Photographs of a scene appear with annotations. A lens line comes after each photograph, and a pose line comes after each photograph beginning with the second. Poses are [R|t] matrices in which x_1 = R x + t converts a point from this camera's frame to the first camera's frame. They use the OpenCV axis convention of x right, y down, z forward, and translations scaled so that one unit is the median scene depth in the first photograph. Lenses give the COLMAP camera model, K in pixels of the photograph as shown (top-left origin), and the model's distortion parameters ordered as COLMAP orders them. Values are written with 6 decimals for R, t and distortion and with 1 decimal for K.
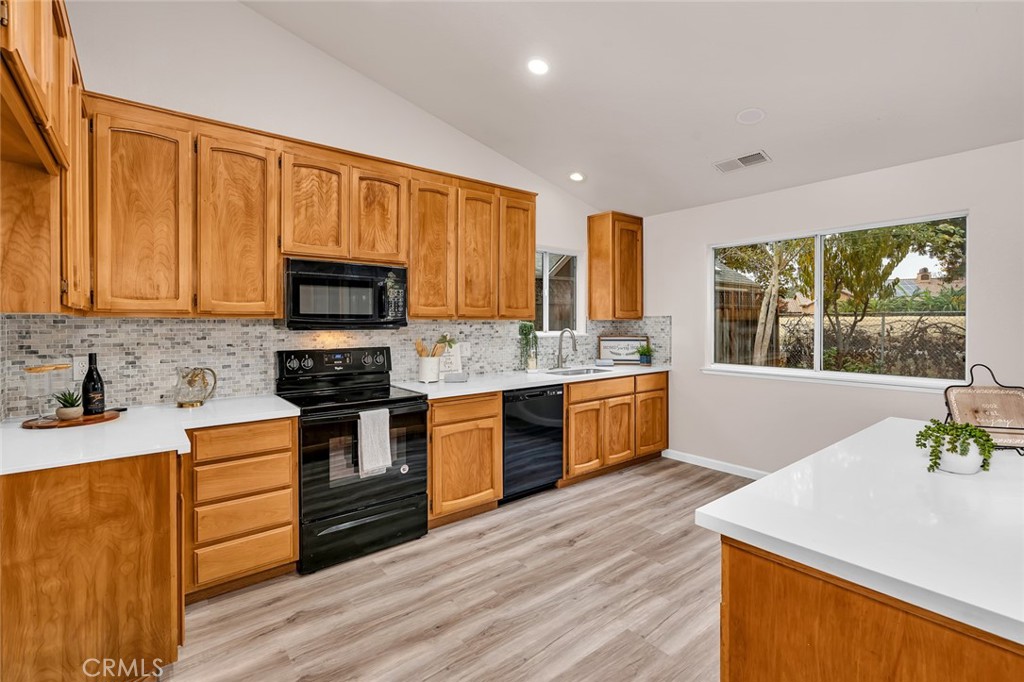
lens RADIAL K [[471.0, 0, 511.9], [0, 471.0, 323.4], [0, 0, 1]] dist [-0.001485, 0.002033]
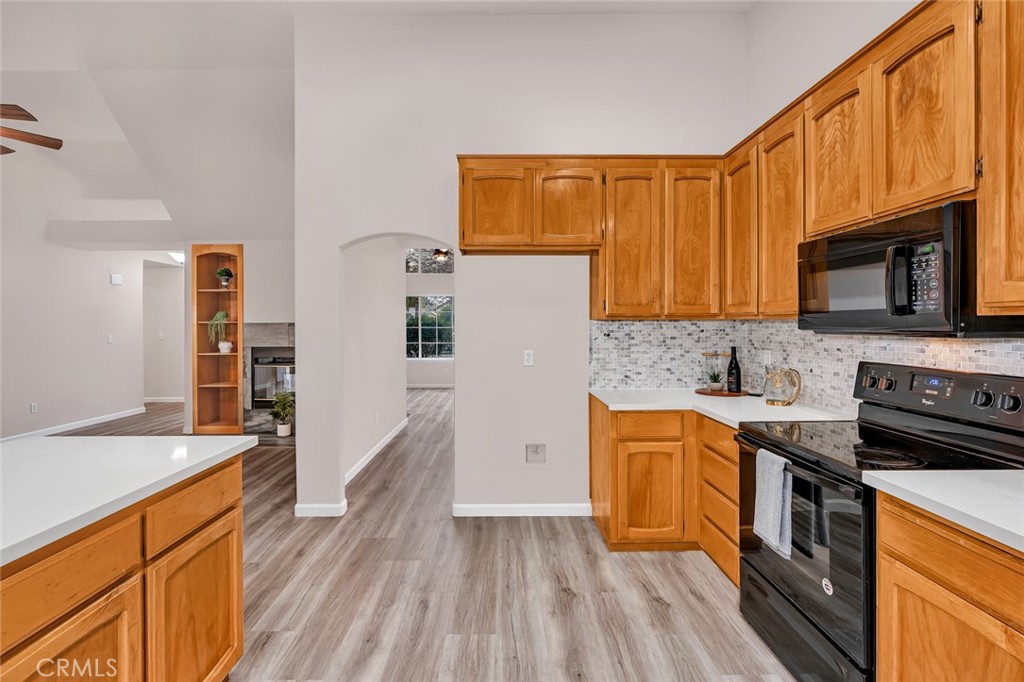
lens RADIAL K [[471.0, 0, 509.1], [0, 471.0, 326.2], [0, 0, 1]] dist [-0.001485, 0.002033]
pose [[-0.612810, 0.002943, -0.790225, 0.495791], [-0.002791, 0.999979, 0.005889, 0.000121], [0.790226, 0.005814, -0.612788, 1.171670]]
